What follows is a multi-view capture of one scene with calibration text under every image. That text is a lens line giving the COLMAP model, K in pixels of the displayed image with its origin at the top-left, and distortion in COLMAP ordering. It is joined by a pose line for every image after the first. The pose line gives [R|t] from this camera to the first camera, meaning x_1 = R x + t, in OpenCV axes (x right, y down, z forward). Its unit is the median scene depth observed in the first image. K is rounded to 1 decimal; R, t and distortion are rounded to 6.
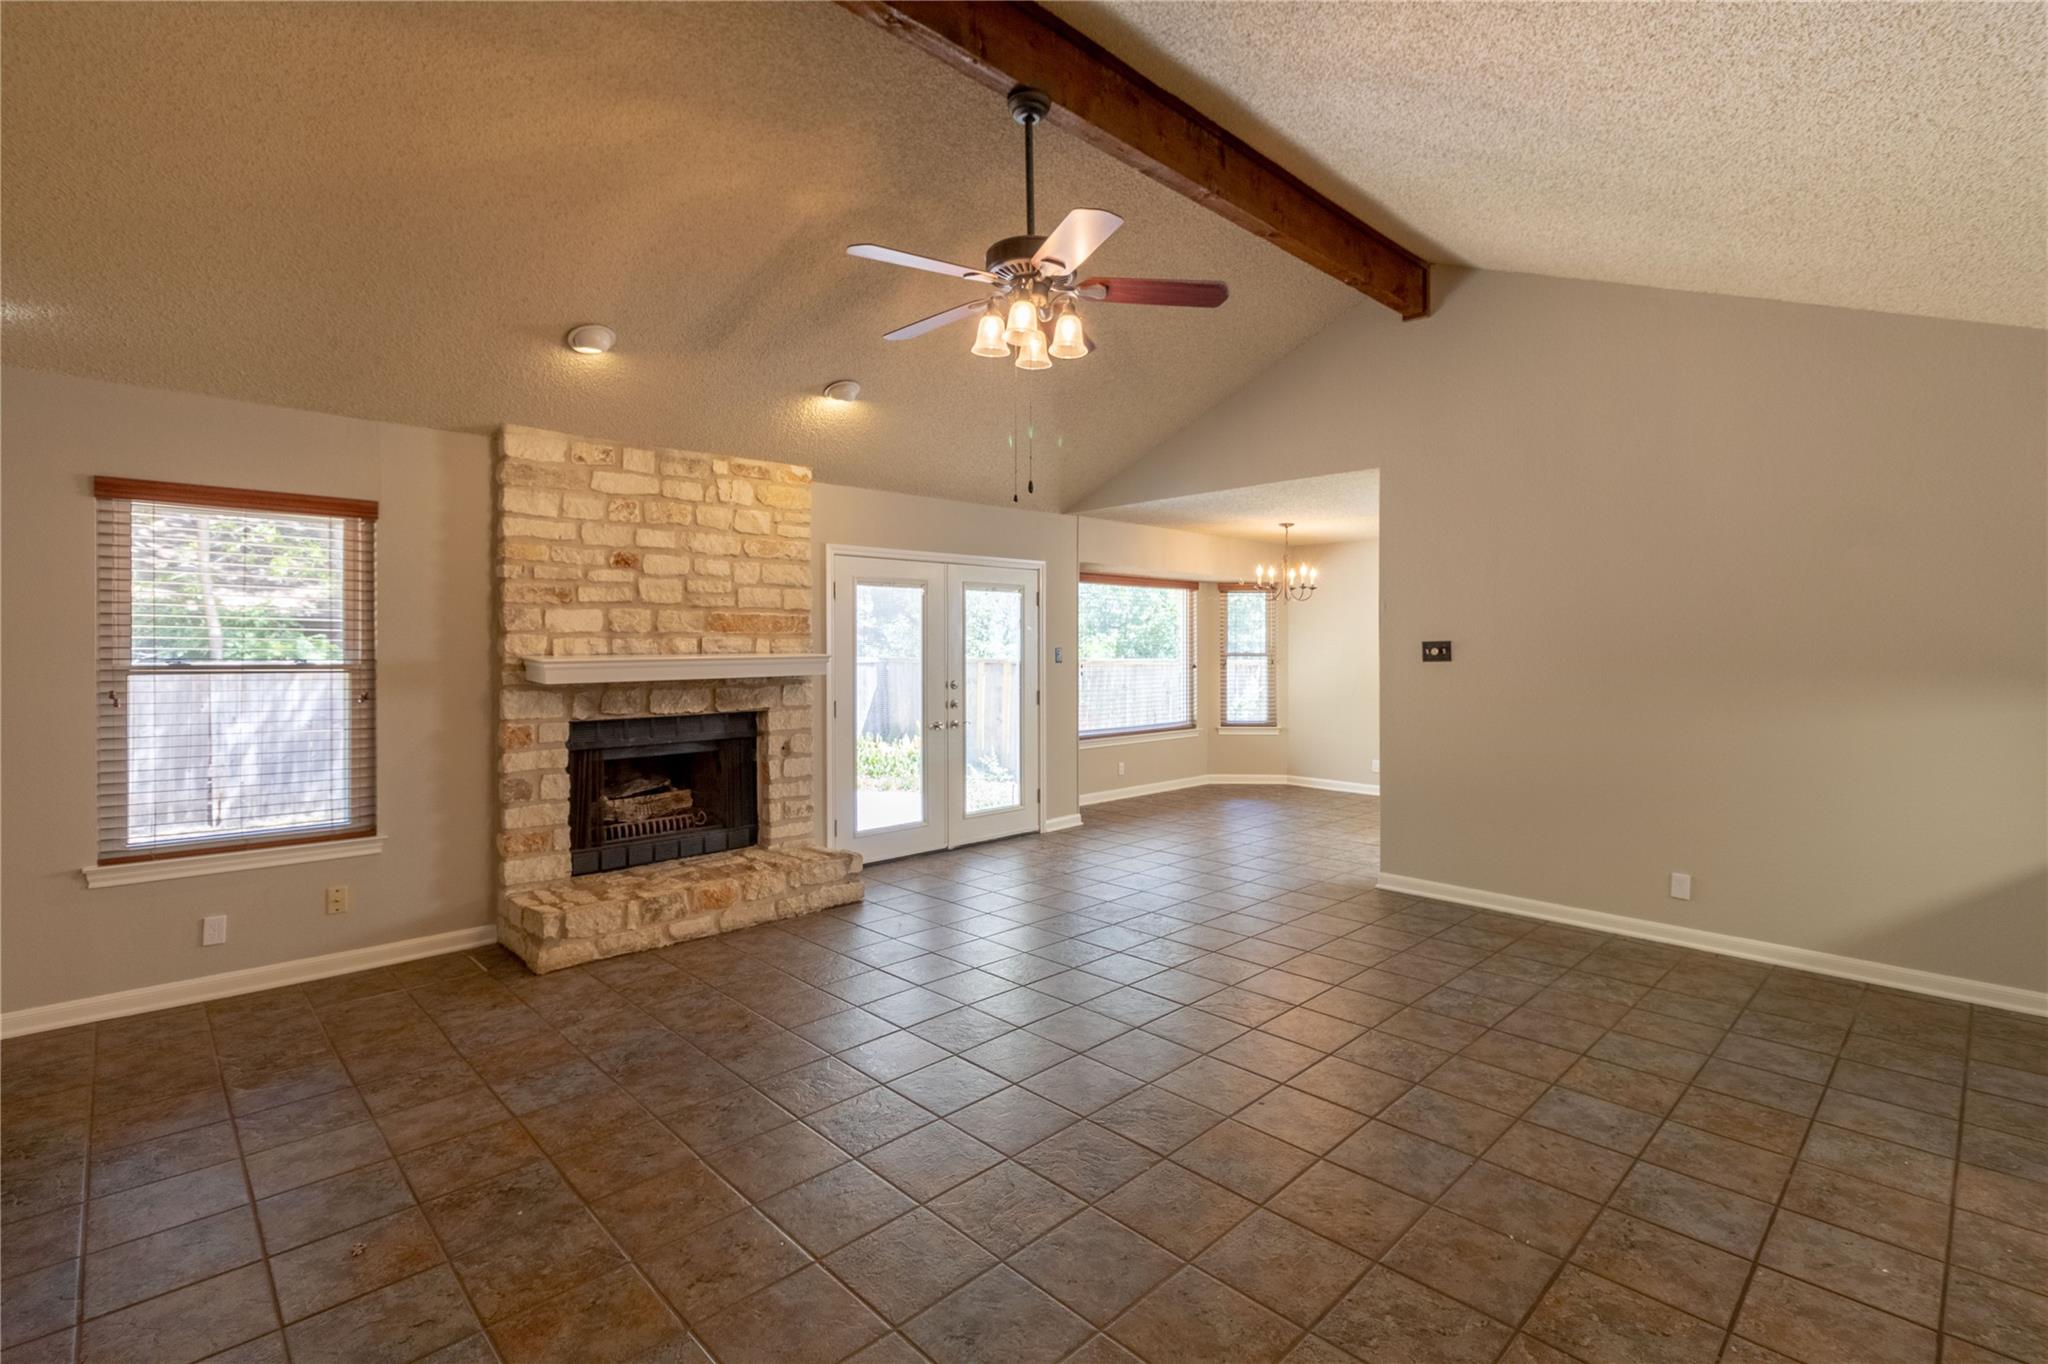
lens RADIAL K [[945.0, 0, 1038.5], [0, 945.0, 645.6], [0, 0, 1]] dist [0.004134, 0.000193]
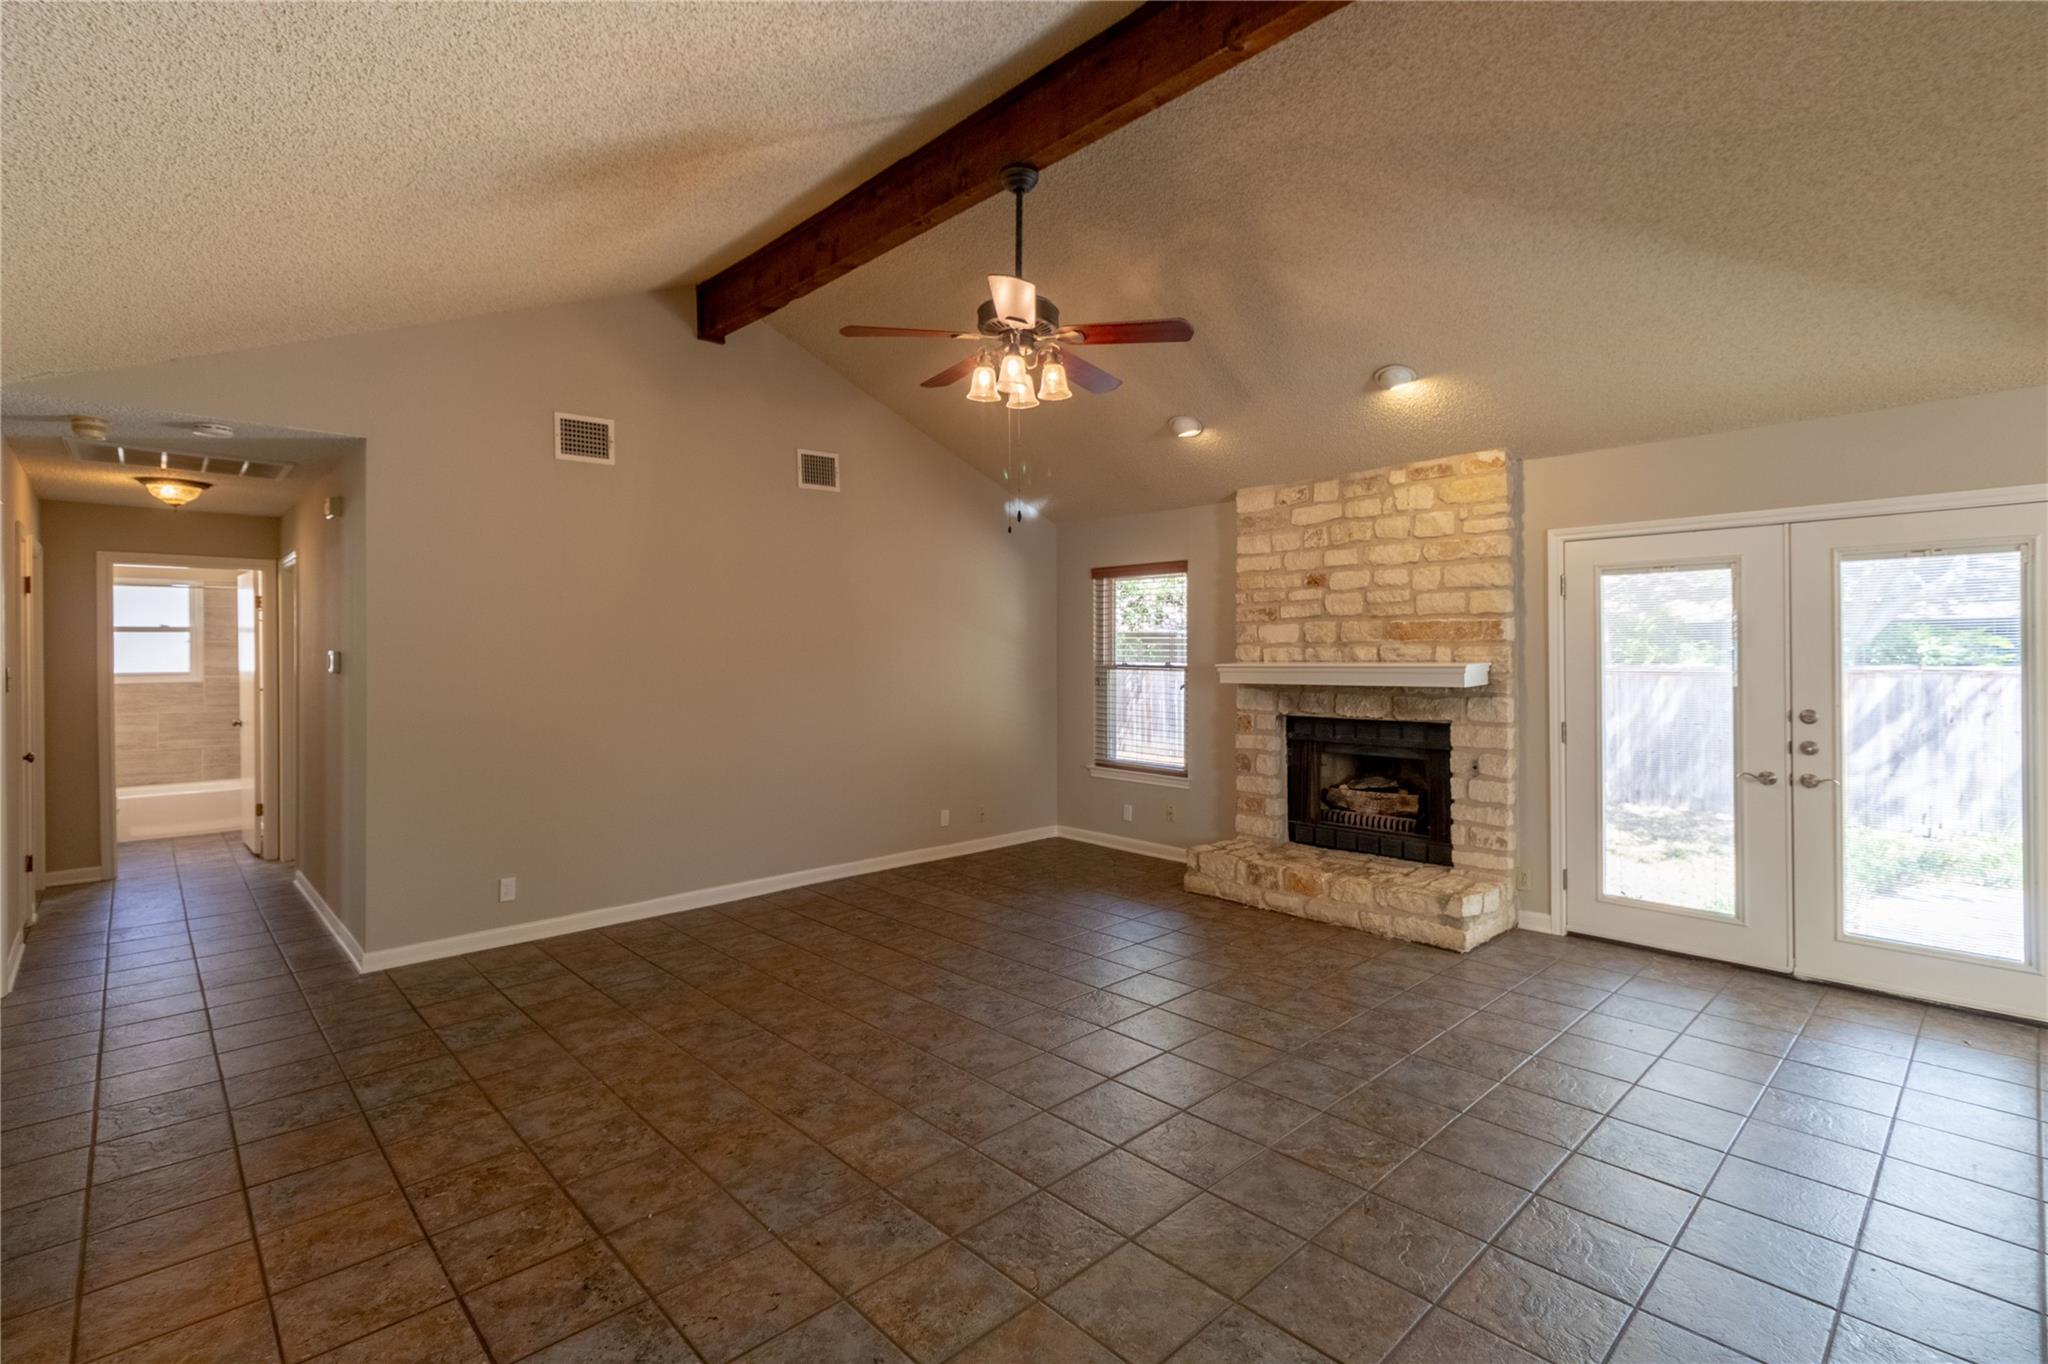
lens RADIAL K [[945.0, 0, 1038.5], [0, 945.0, 645.6], [0, 0, 1]] dist [0.004134, 0.000193]
pose [[-0.012562, -0.004941, -0.999909, 0.698232], [0.003848, 0.999980, -0.004989, -0.005496], [0.999914, -0.003911, -0.012543, 0.648731]]
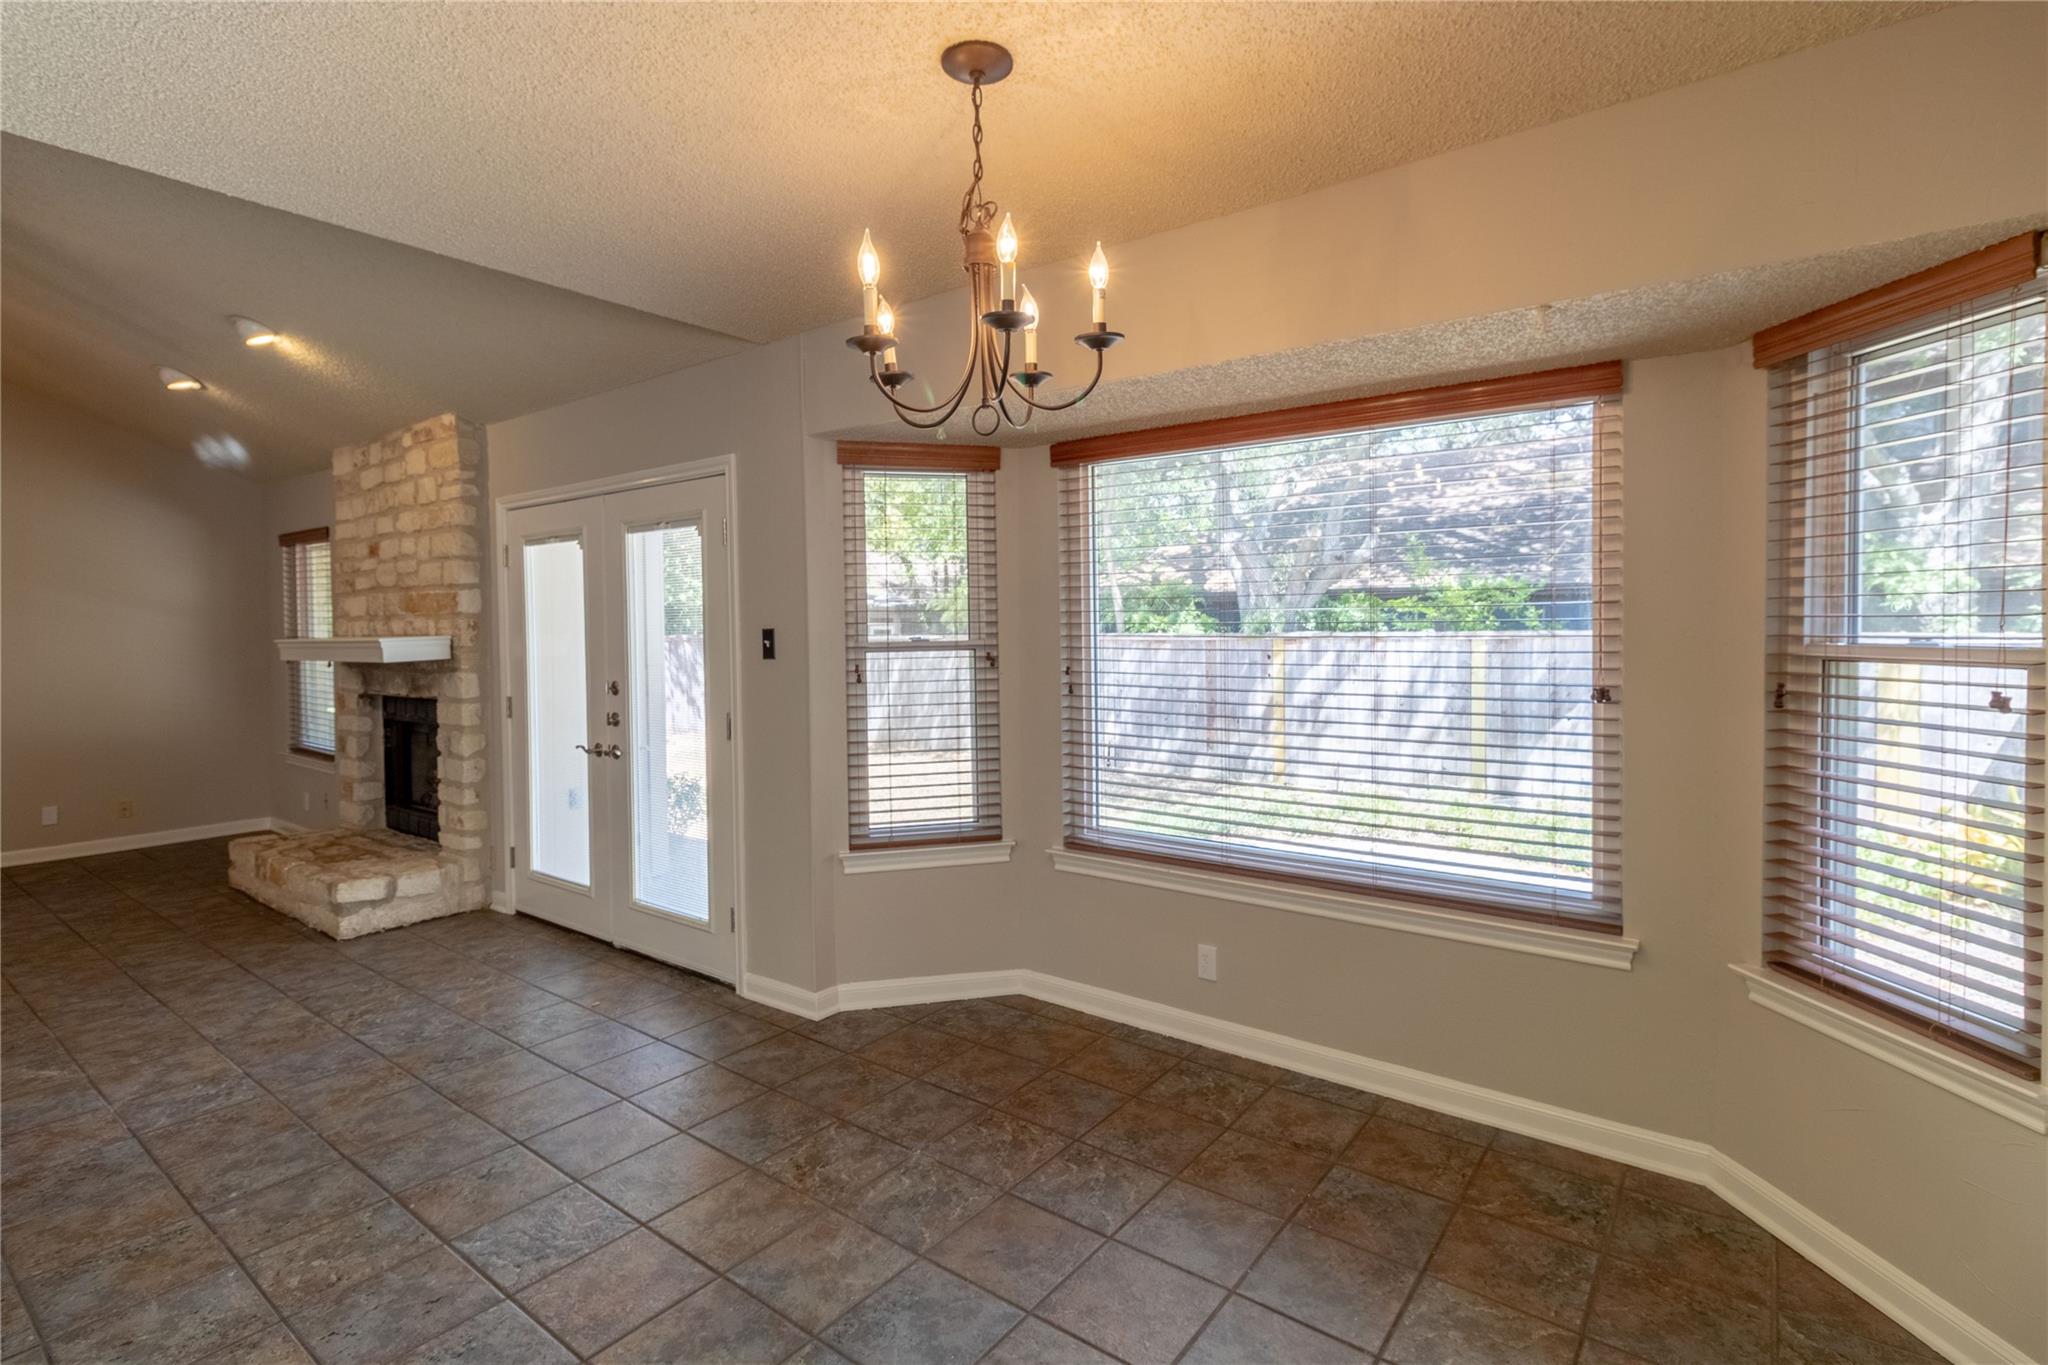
lens RADIAL K [[928.4, 0, 1052.1], [0, 928.4, 670.6], [0, 0, 1]] dist [-0.010570, -0.000124]
pose [[0.175197, 0.040461, -0.983702, 0.718143], [0.005037, 0.999105, 0.041991, 0.007771], [0.984521, -0.012311, 0.174836, 1.520051]]
